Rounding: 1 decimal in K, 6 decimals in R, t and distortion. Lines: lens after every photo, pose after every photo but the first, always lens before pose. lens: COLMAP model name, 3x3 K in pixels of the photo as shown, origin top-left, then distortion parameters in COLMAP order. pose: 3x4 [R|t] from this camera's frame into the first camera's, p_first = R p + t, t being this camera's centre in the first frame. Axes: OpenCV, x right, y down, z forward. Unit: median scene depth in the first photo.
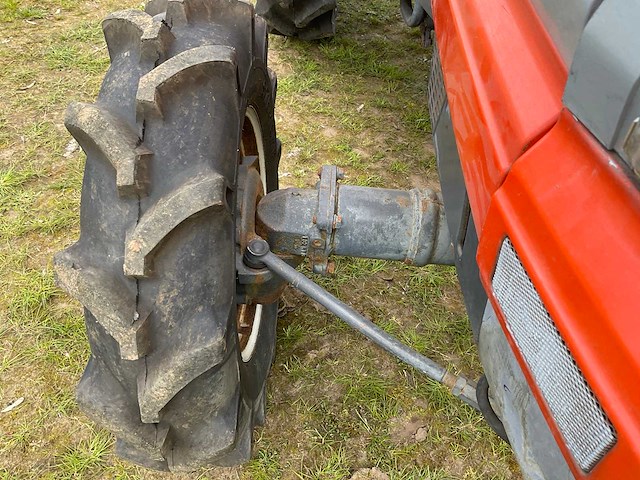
lens RADIAL K [[531.6, 0, 320.4], [0, 531.6, 241.6], [0, 0, 1]] dist [0.019052, -0.055847]
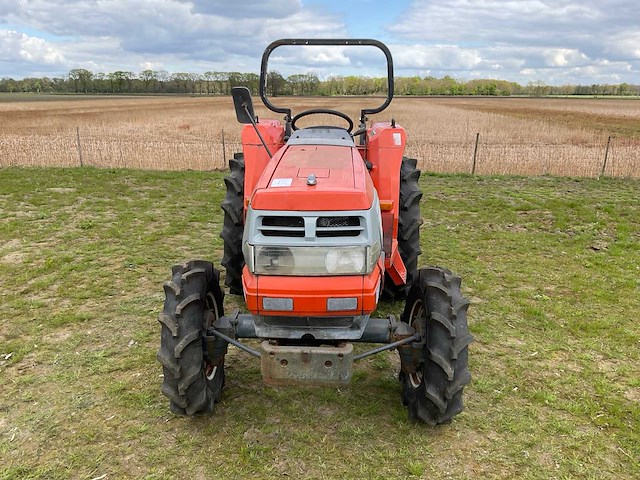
lens RADIAL K [[531.6, 0, 321.8], [0, 531.6, 240.8], [0, 0, 1]] dist [0.019052, -0.055847]
pose [[0.998350, -0.051000, 0.026391, 0.352149], [0.057236, 0.846706, -0.528974, 0.927898], [0.004633, 0.529612, 0.848228, -1.432479]]
